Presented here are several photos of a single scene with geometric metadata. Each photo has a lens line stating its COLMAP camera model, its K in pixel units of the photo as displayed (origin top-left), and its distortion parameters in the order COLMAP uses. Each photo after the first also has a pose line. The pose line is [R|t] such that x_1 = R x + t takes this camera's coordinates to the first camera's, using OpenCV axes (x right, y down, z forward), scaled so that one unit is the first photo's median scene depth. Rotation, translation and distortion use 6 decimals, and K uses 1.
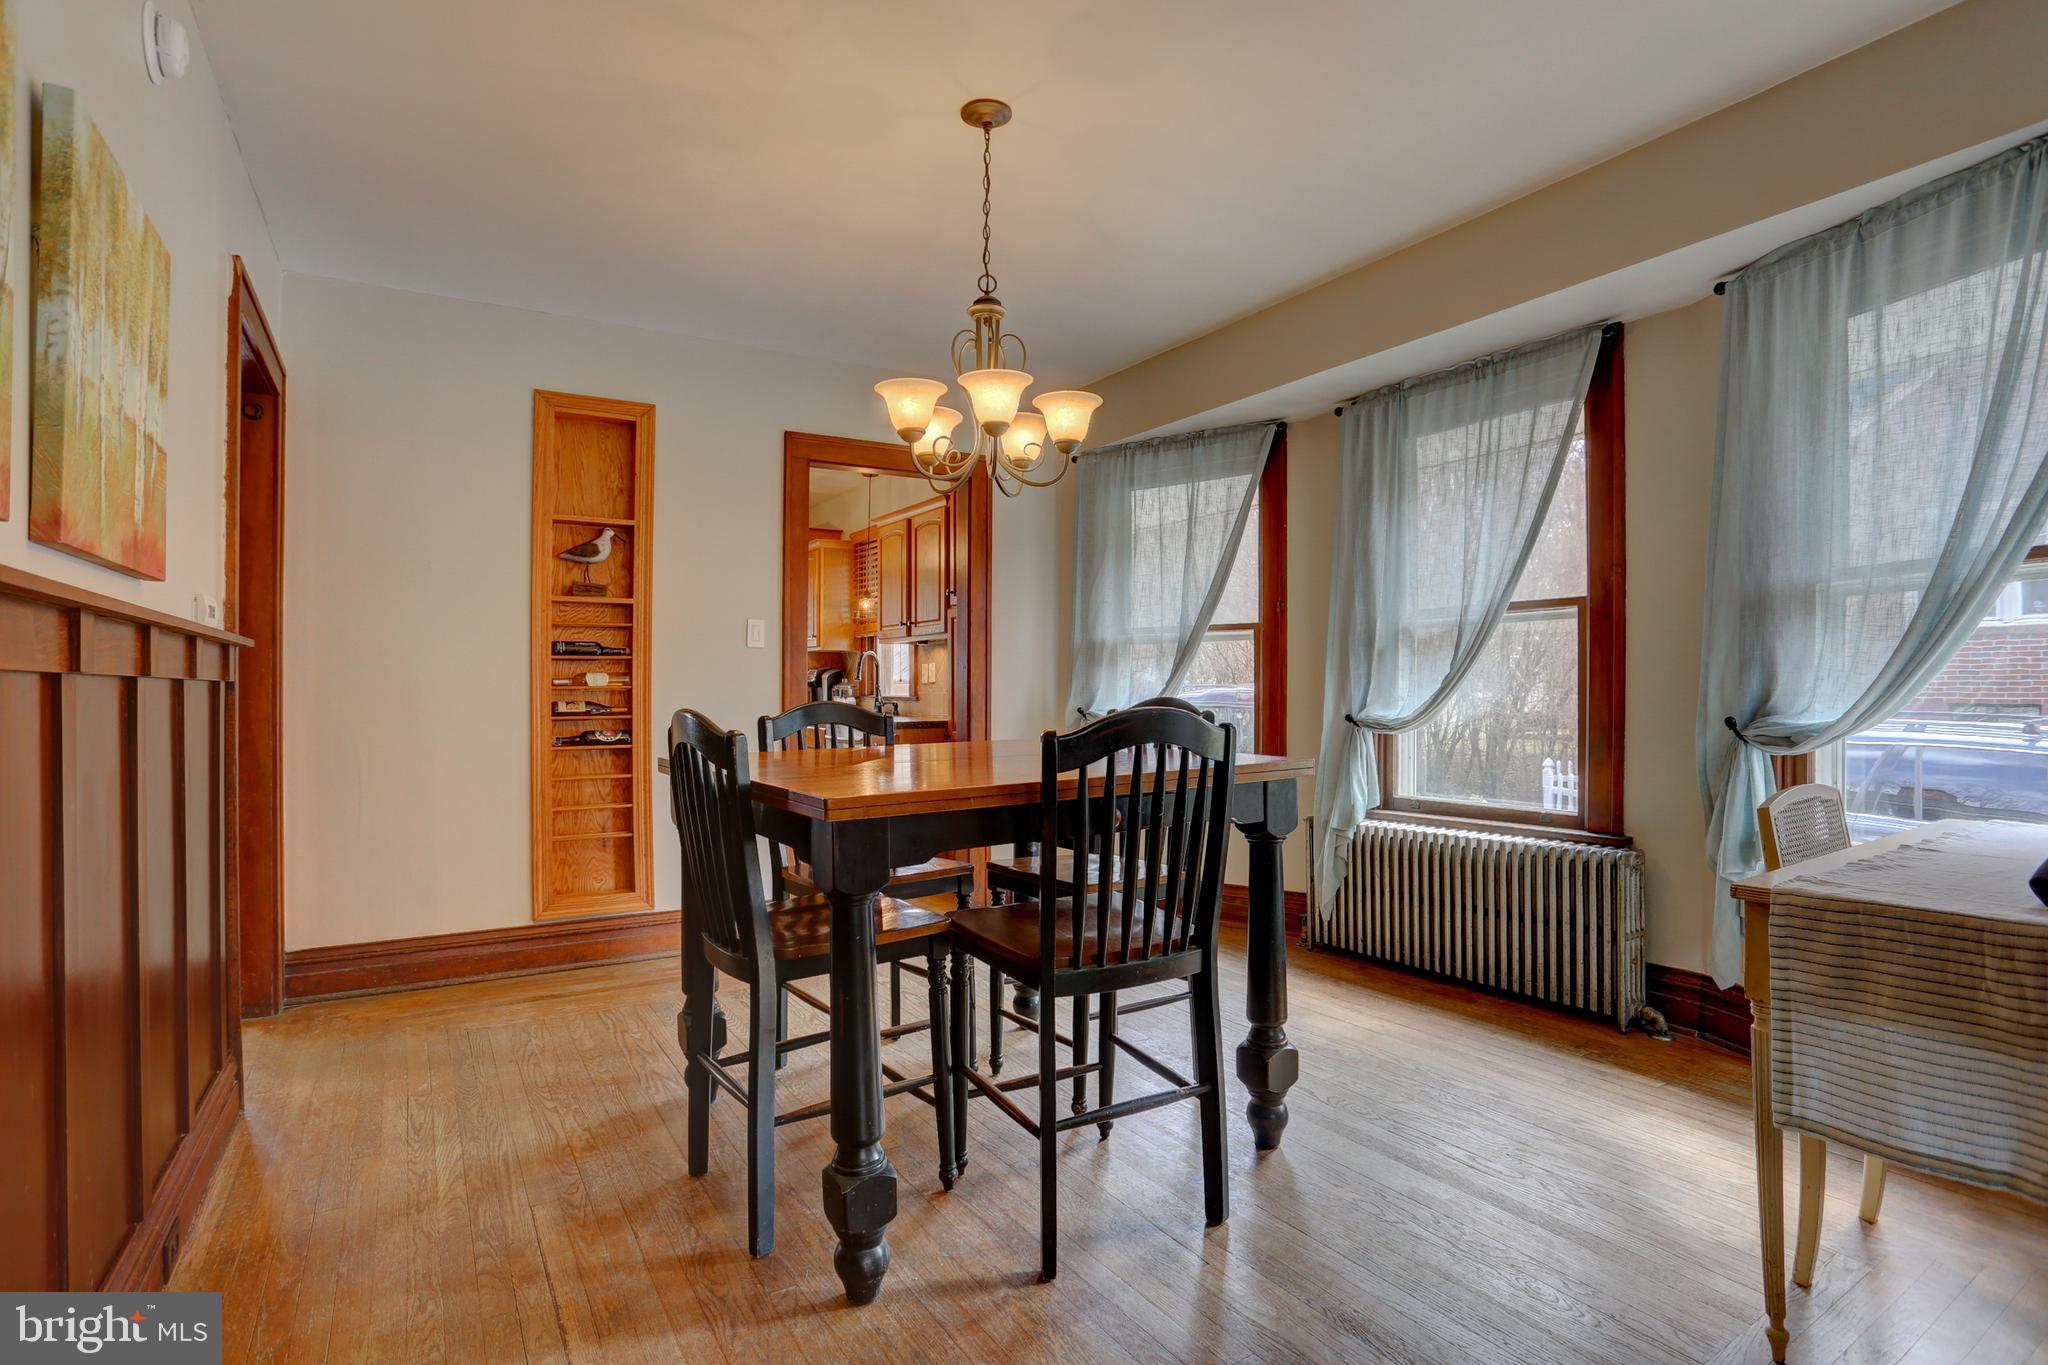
lens RADIAL K [[1005.2, 0, 1016.7], [0, 1005.2, 691.1], [0, 0, 1]] dist [-0.069384, 0.022619]
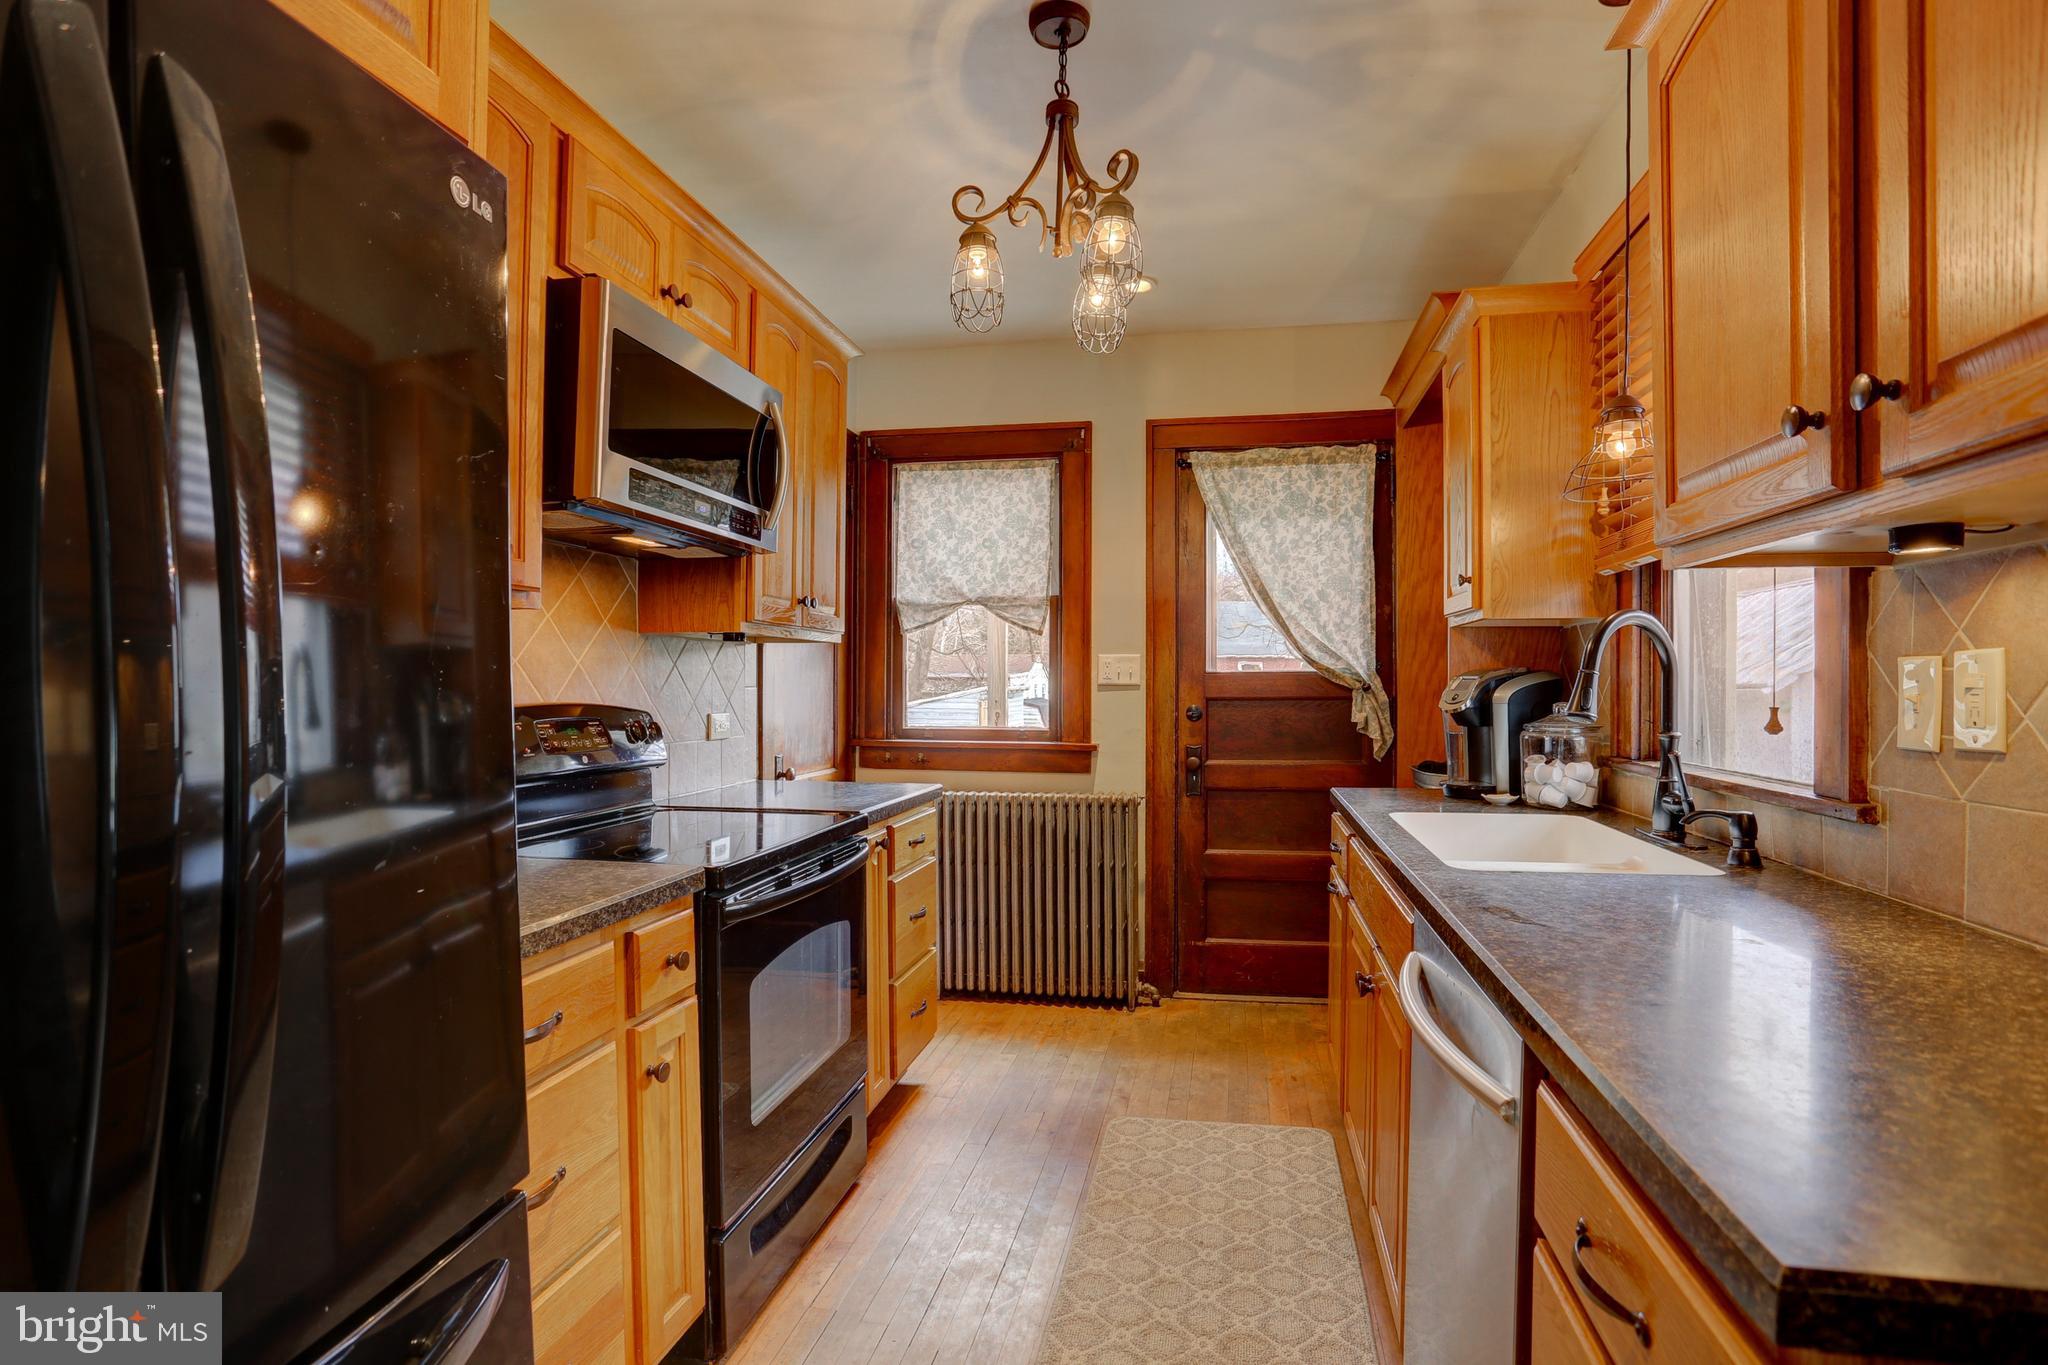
lens RADIAL K [[1008.9, 0, 1027.9], [0, 1008.9, 693.4], [0, 0, 1]] dist [-0.082898, 0.039895]
pose [[0.734934, 0.004085, -0.678127, -0.157958], [0.000908, 0.999975, 0.007008, -0.035317], [0.678138, -0.005766, 0.734912, 1.258528]]
